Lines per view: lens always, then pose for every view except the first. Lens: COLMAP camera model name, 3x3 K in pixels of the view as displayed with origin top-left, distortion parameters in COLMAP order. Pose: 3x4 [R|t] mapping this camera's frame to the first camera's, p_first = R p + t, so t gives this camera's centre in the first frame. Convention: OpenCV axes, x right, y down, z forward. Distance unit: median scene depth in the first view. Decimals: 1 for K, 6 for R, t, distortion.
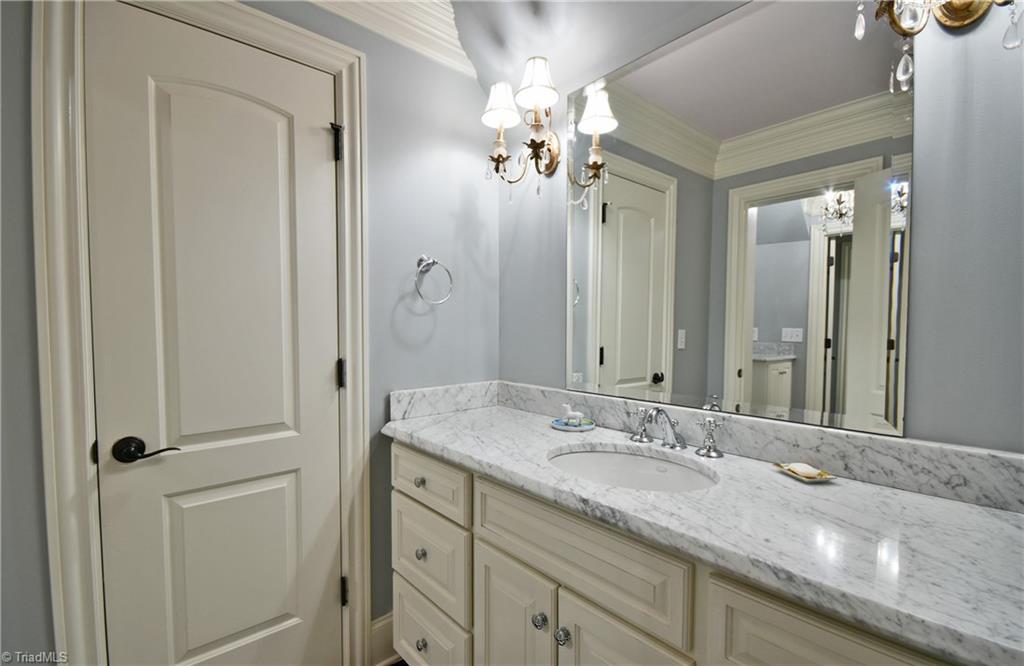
lens RADIAL K [[452.0, 0, 508.5], [0, 452.0, 335.7], [0, 0, 1]] dist [-0.002546, -0.005344]
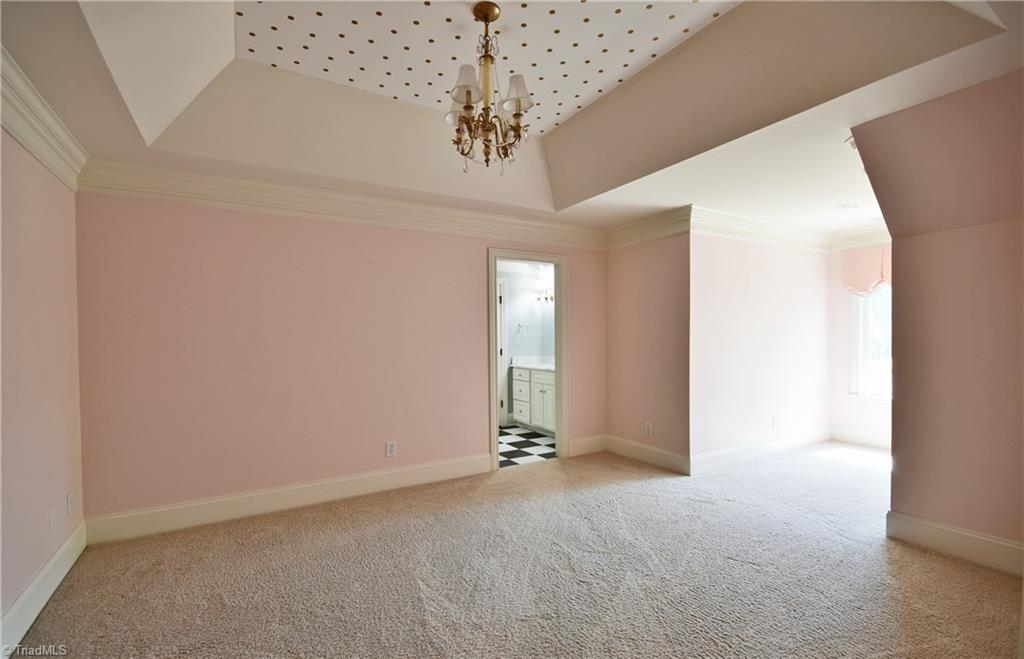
lens RADIAL K [[439.3, 0, 511.6], [0, 439.3, 333.0], [0, 0, 1]] dist [-0.004300, -0.006491]
pose [[0.984033, -0.009032, -0.177757, 0.472429], [0.003190, 0.999446, -0.033124, 0.039117], [0.177958, 0.032028, 0.983517, -3.117260]]
